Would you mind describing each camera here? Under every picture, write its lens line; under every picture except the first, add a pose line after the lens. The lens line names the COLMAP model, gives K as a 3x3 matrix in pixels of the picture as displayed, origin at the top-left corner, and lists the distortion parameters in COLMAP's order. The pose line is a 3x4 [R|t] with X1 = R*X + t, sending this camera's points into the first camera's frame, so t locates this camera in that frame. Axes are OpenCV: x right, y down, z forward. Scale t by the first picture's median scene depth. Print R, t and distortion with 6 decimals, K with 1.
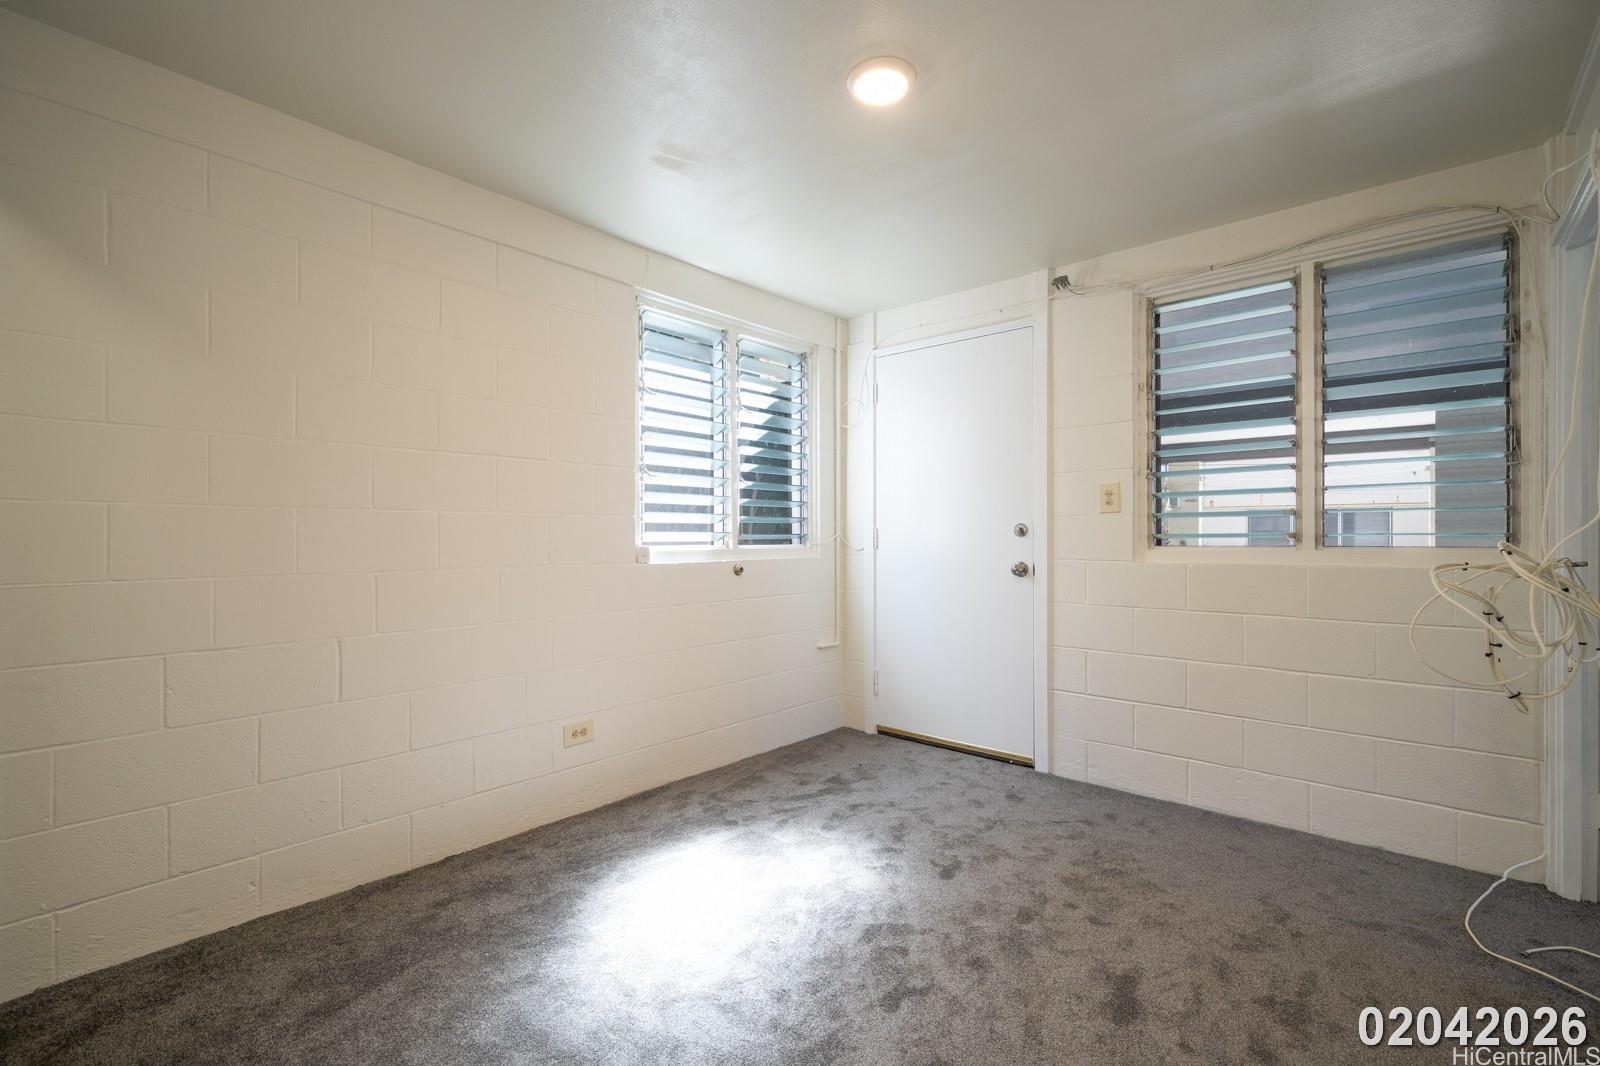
lens RADIAL K [[681.6, 0, 800.0], [0, 681.6, 533.0], [0, 0, 1]] dist [0.002151, 0.000079]
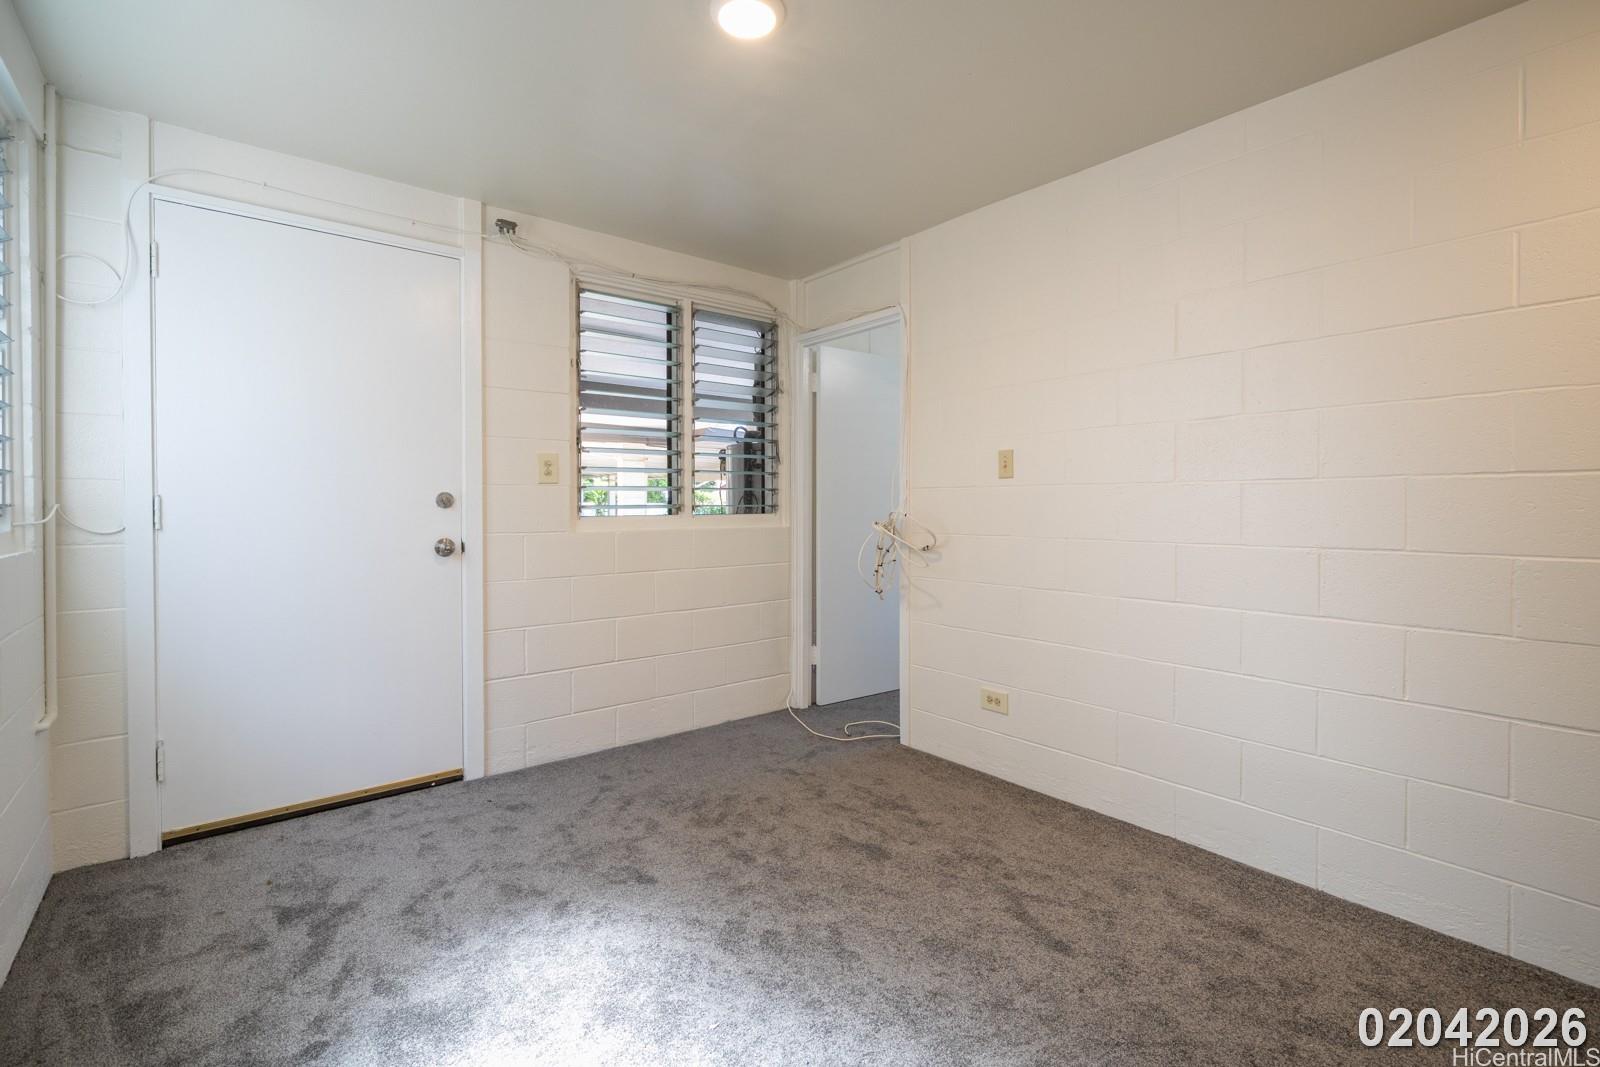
lens RADIAL K [[712.0, 0, 799.9], [0, 712.0, 513.6], [0, 0, 1]] dist [0.011012, 0.000120]
pose [[0.189869, -0.007465, 0.981781, -0.519353], [-0.002367, 0.999965, 0.008061, 0.004855], [-0.981807, -0.003854, 0.189845, 0.478664]]
